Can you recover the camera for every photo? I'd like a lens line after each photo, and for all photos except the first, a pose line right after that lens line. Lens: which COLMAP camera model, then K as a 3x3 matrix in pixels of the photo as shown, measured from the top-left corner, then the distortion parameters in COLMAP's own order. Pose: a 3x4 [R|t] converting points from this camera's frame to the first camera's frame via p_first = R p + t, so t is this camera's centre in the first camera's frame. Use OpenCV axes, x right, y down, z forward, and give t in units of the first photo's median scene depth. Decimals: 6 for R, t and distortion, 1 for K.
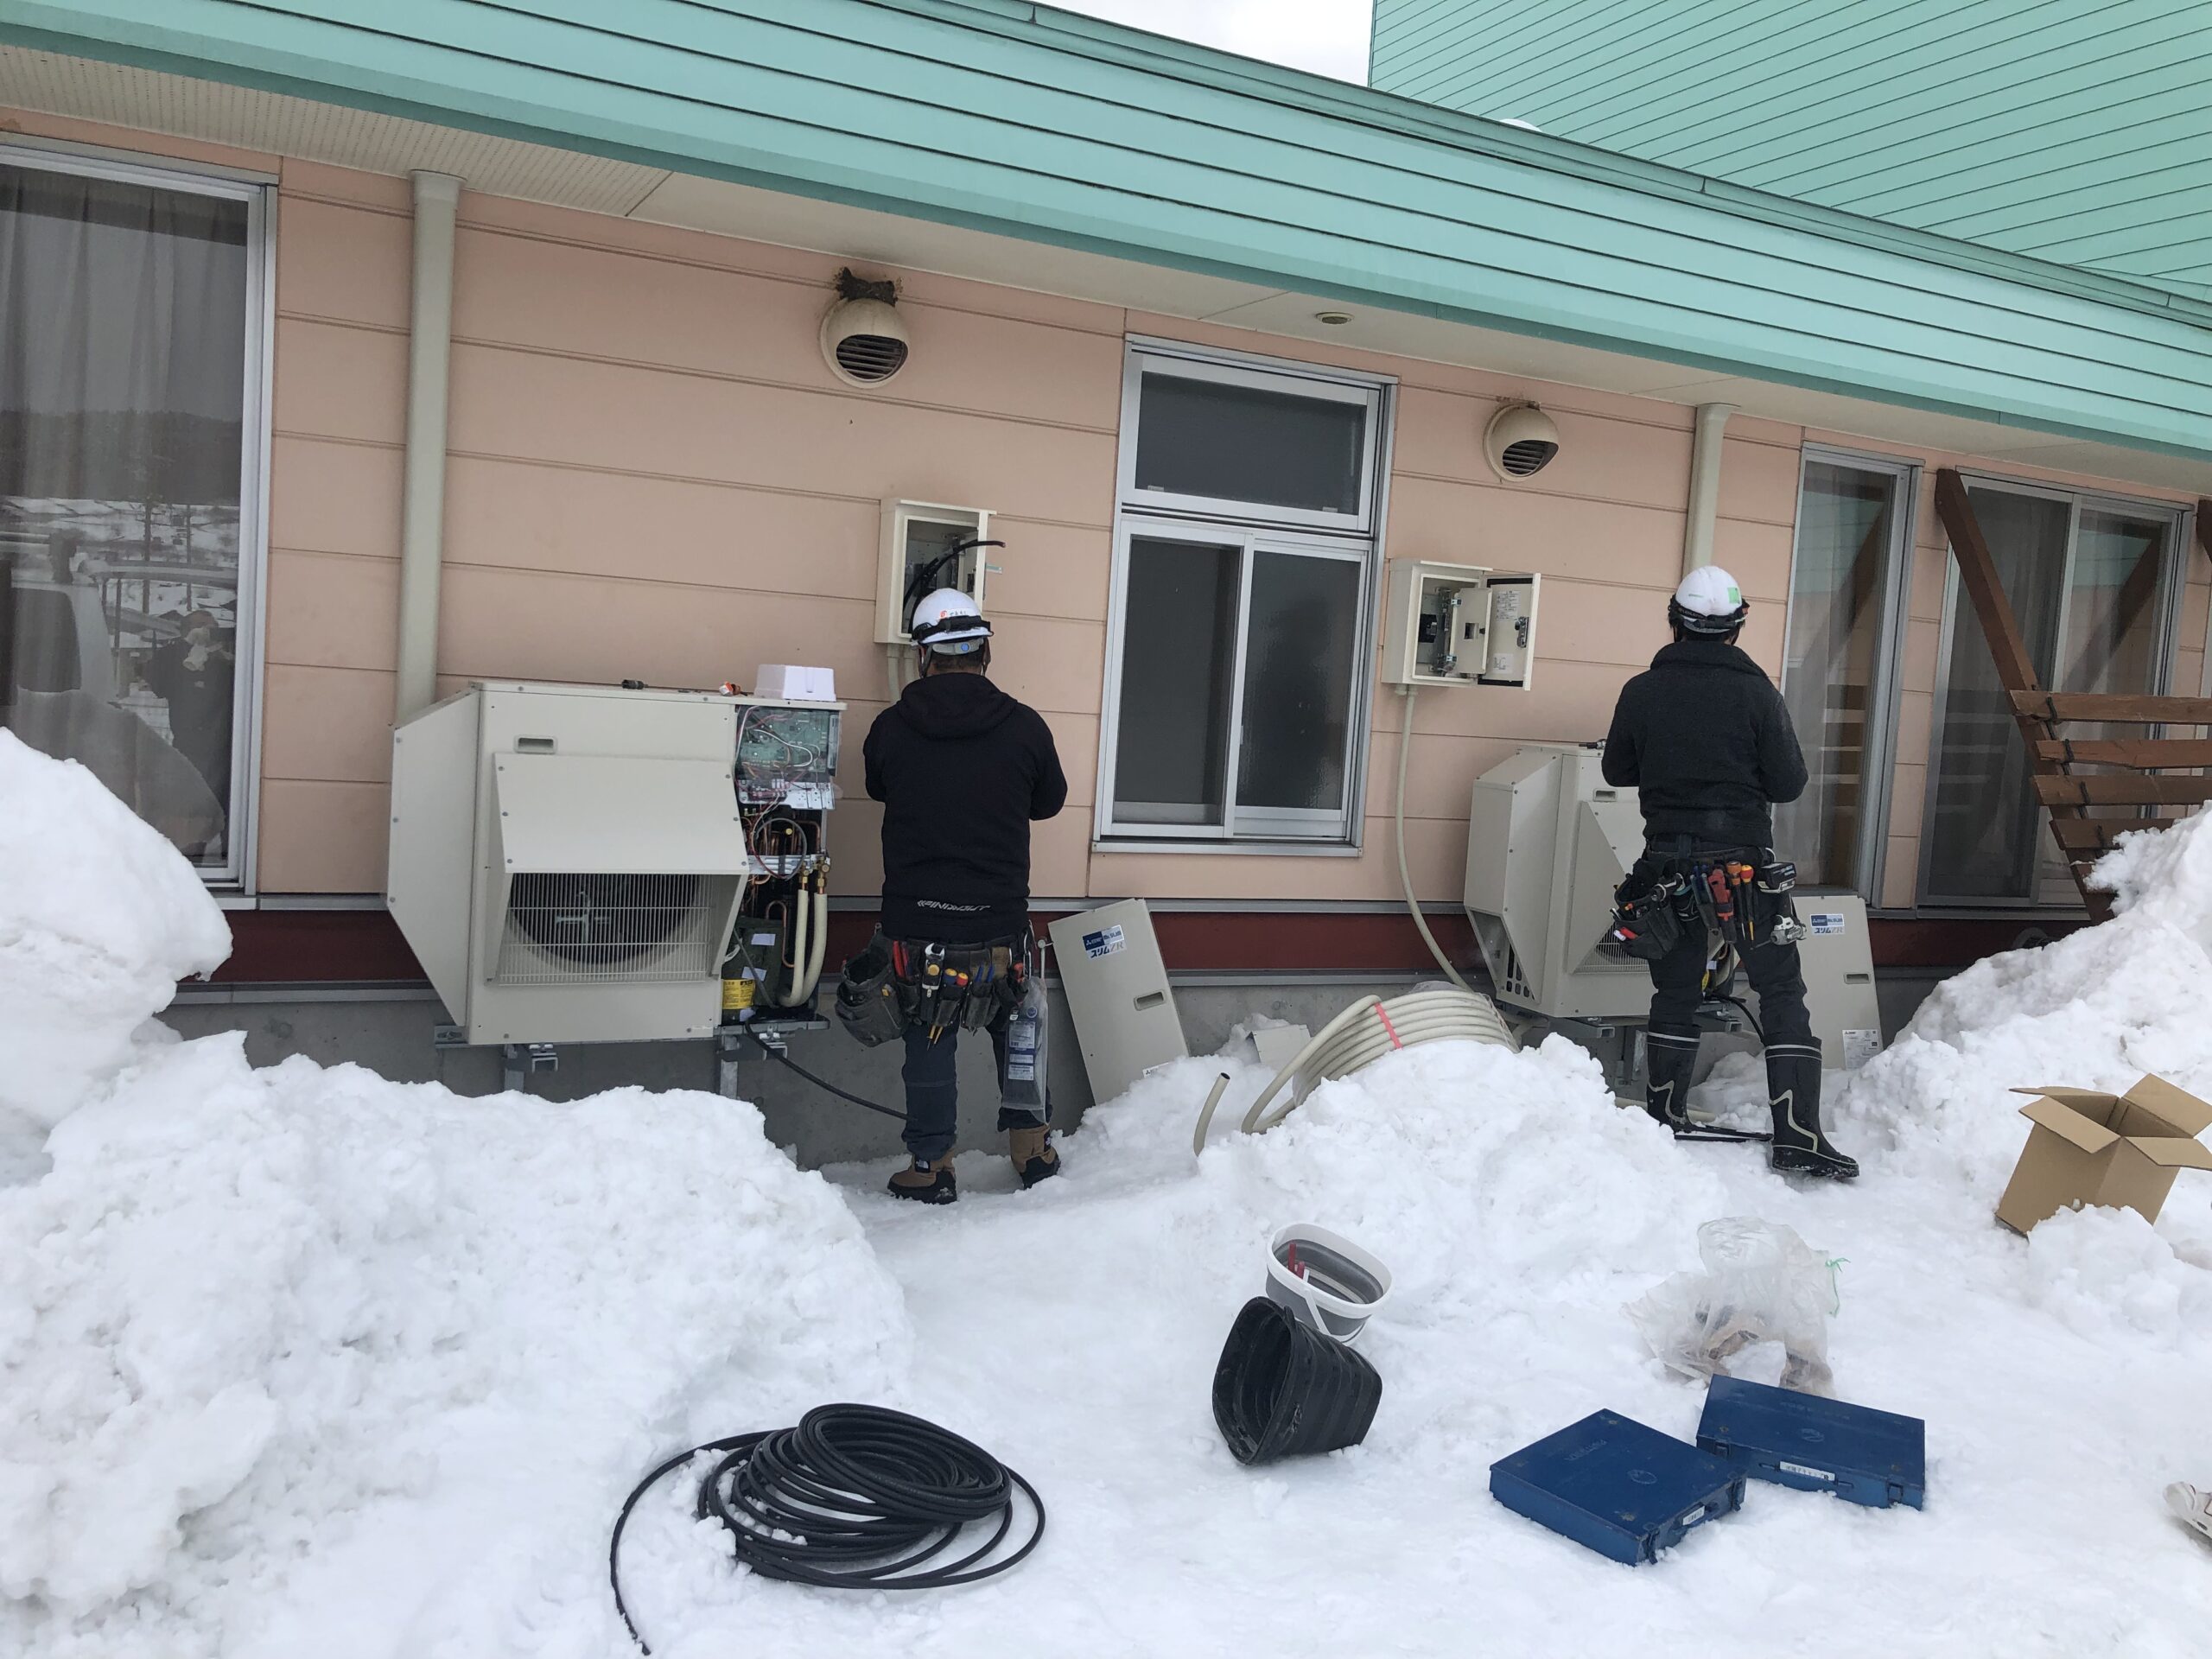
lens RADIAL K [[1808.7, 0, 1092.8], [0, 1808.7, 805.9], [0, 0, 1]] dist [0.026218, -0.026204]
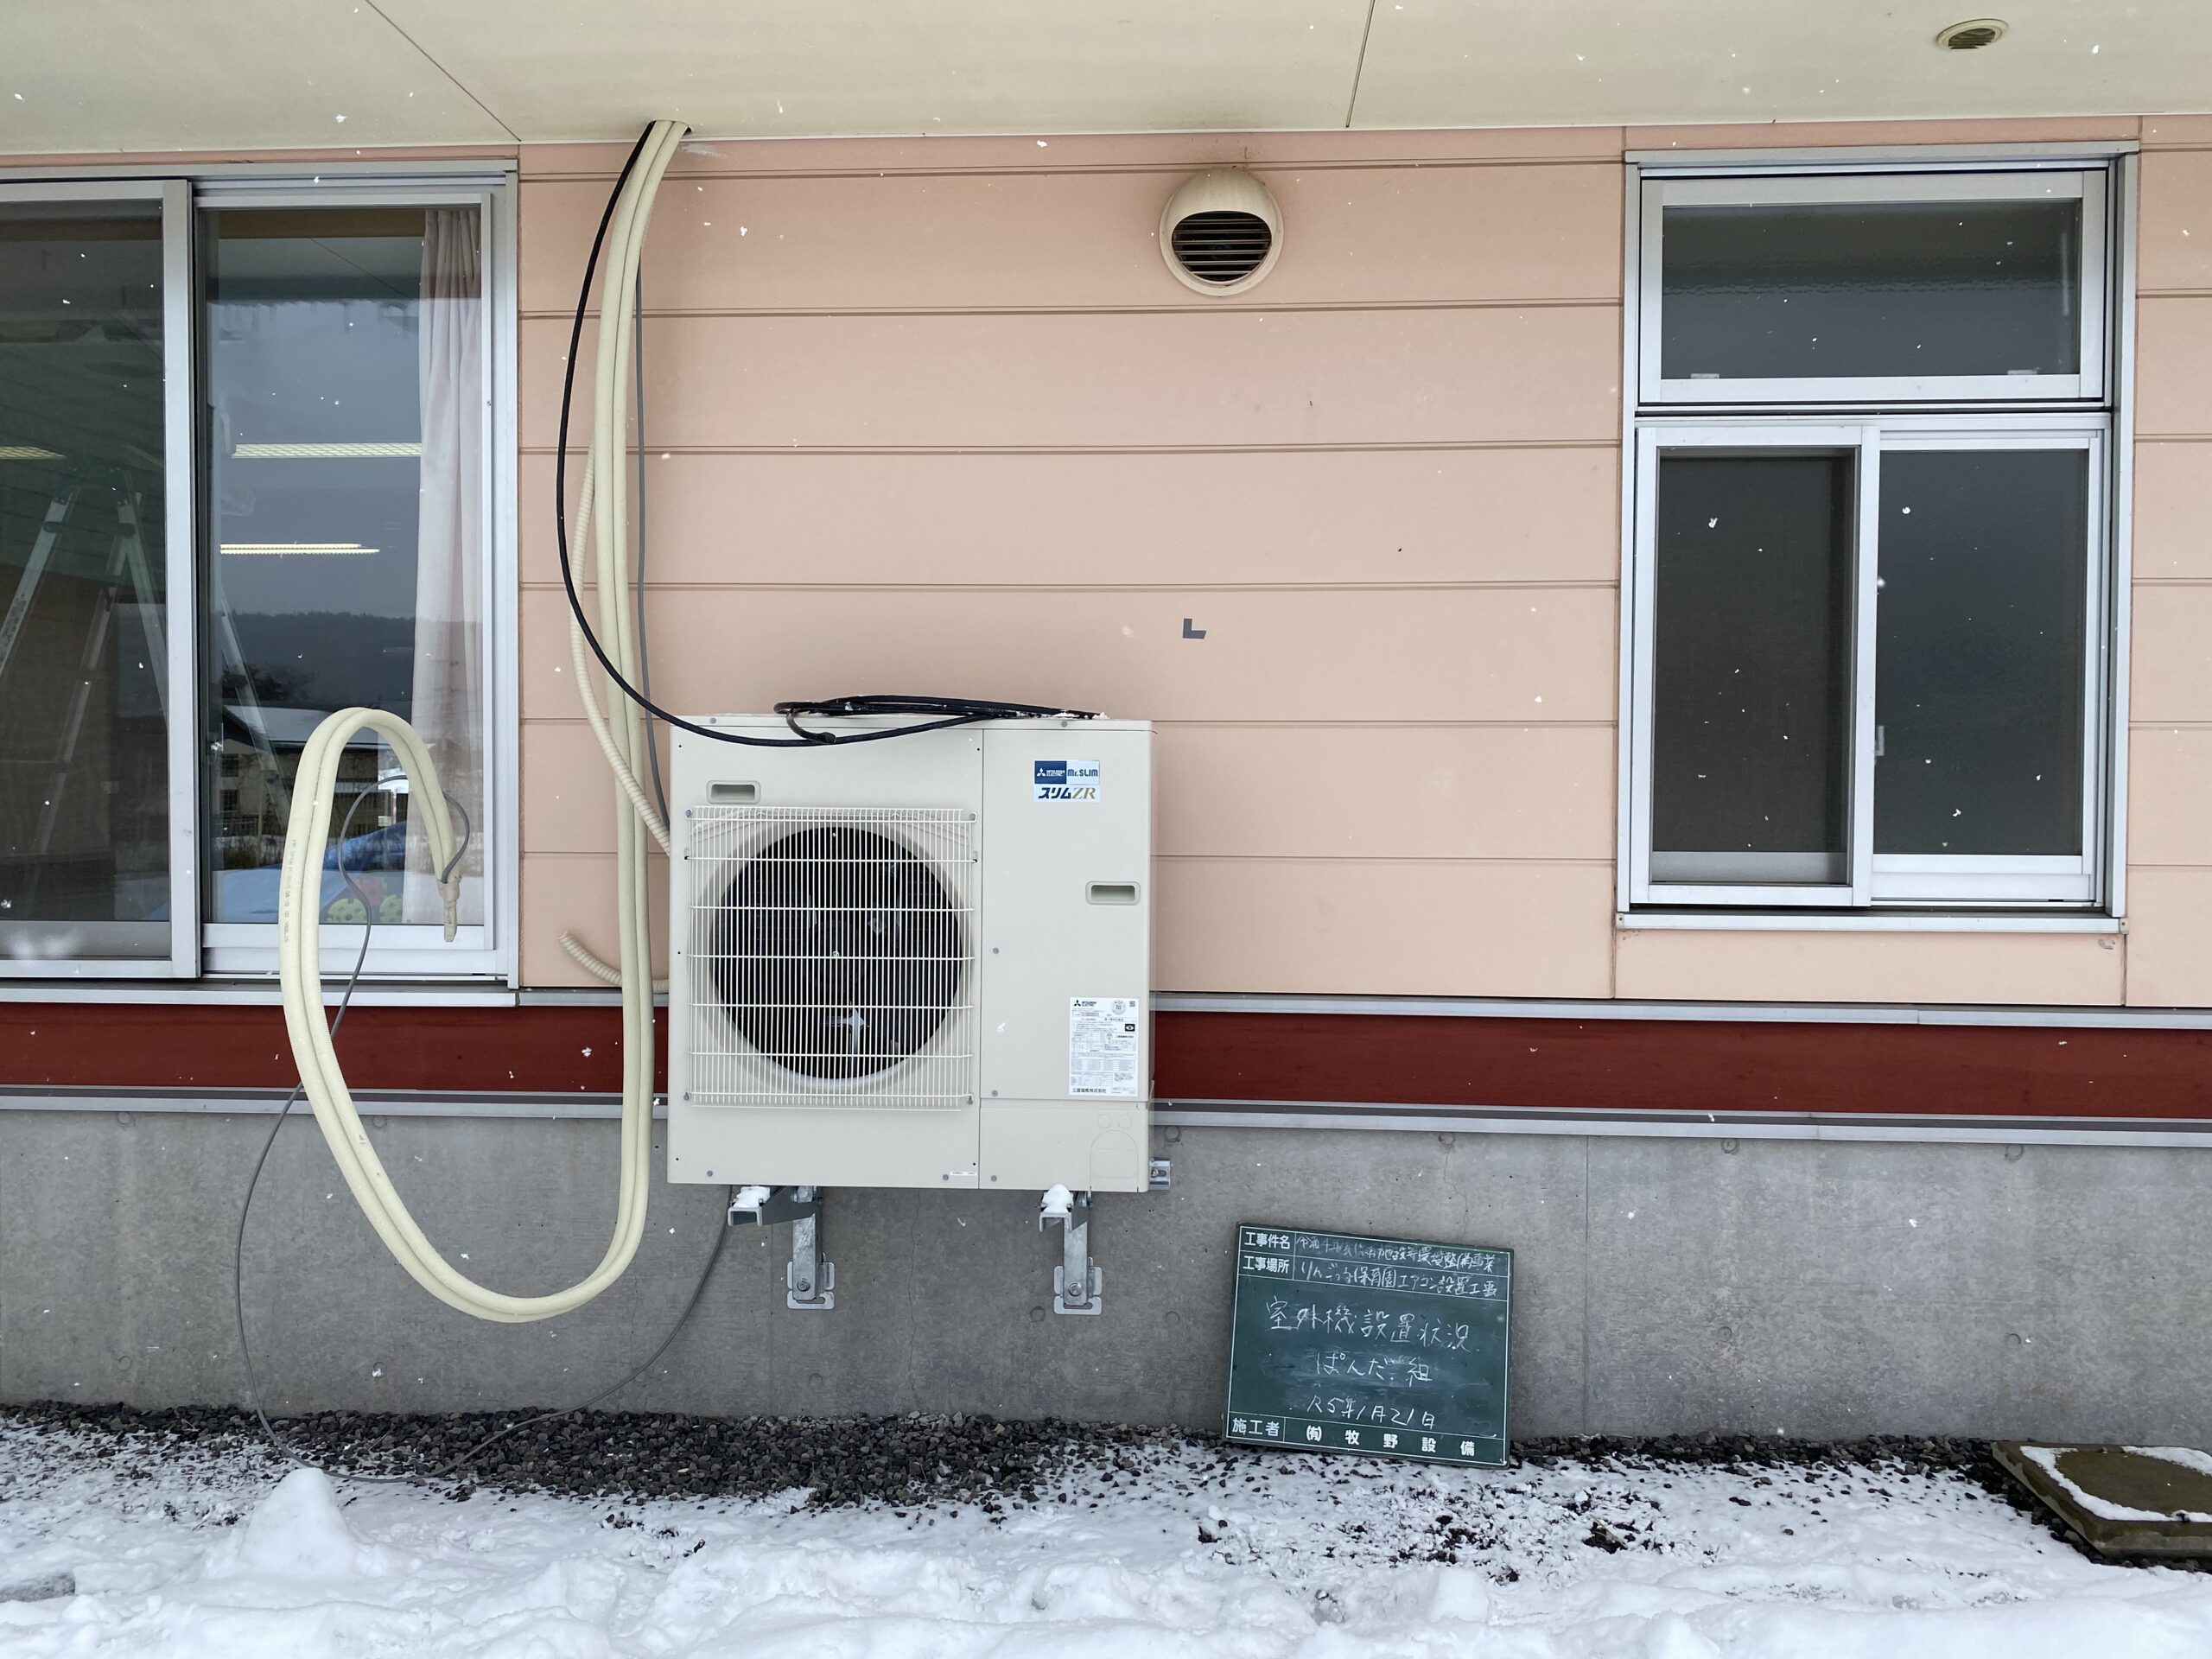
lens RADIAL K [[1745.4, 0, 1118.7], [0, 1745.4, 829.3], [0, 0, 1]] dist [0.032970, -0.051233]
pose [[0.865902, -0.046108, -0.498085, 0.162798], [0.020684, 0.998191, -0.056444, 0.021443], [0.499786, 0.038573, 0.865289, 0.349079]]
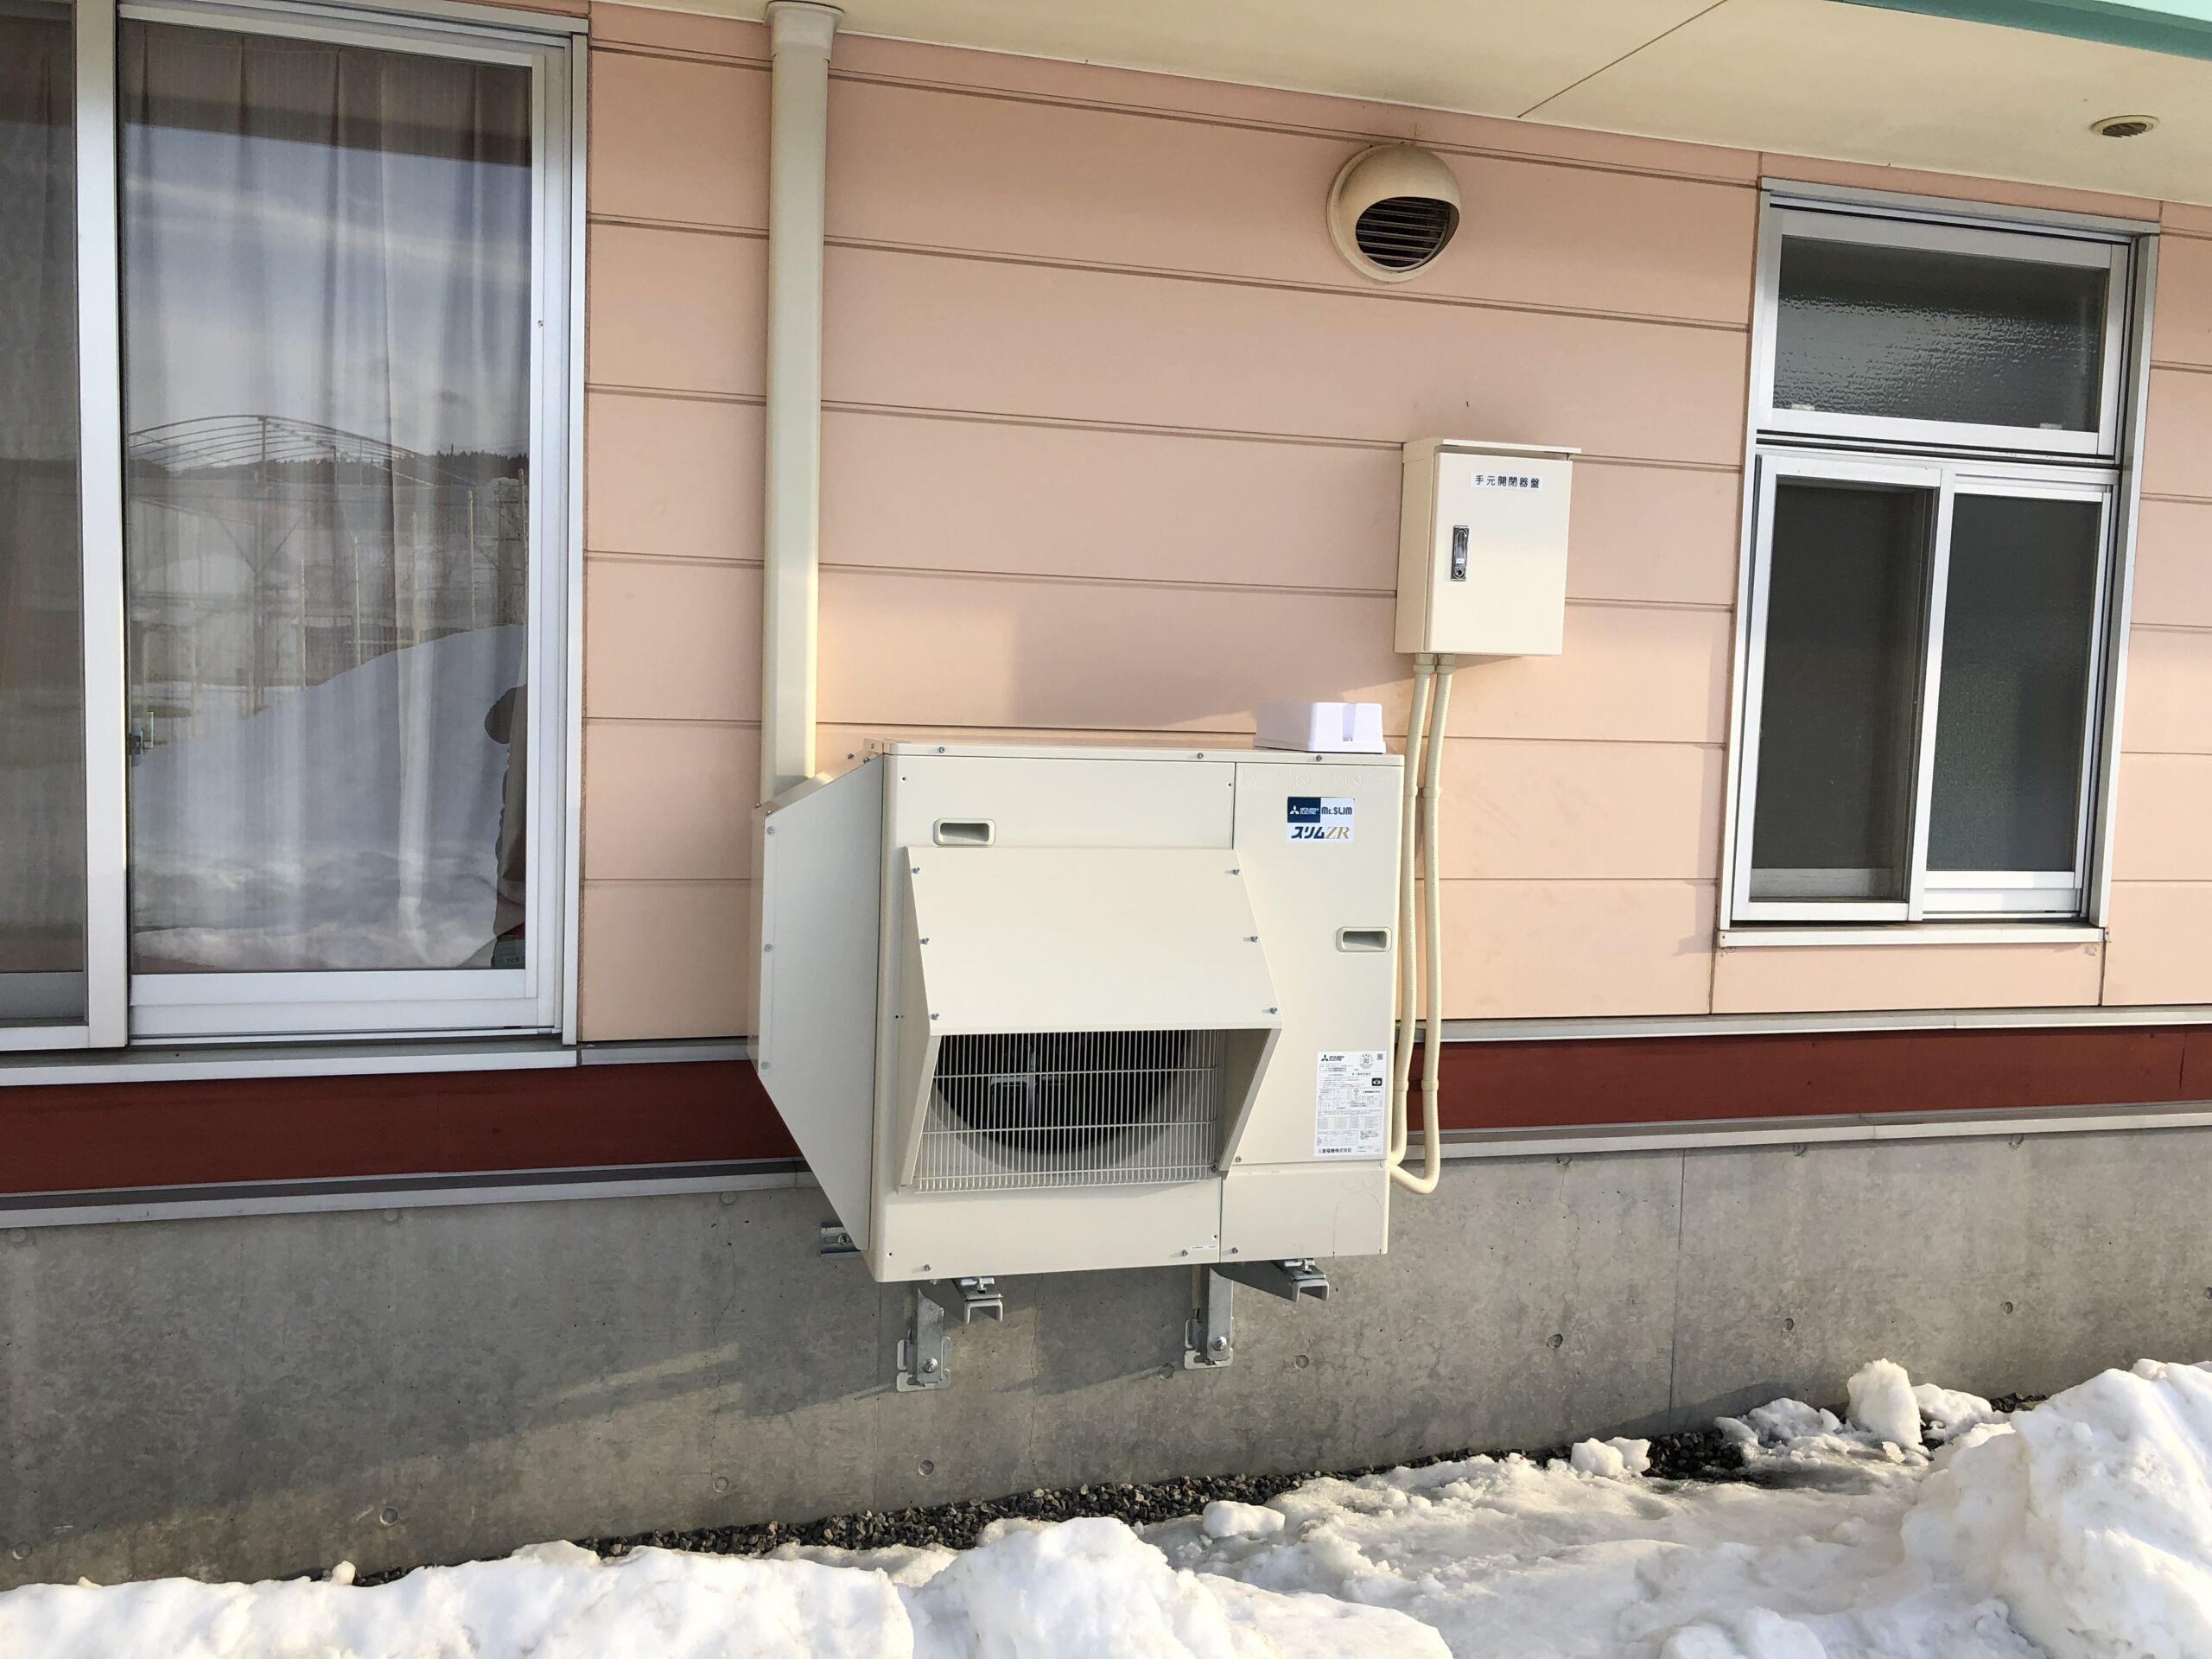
lens RADIAL K [[1808.7, 0, 1028.9], [0, 1808.7, 778.0], [0, 0, 1]] dist [0.026218, -0.026204]
pose [[0.982925, -0.016065, -0.183305, -0.129168], [0.016995, 0.999849, 0.003504, -0.044411], [0.183221, -0.006559, 0.983050, 0.280435]]
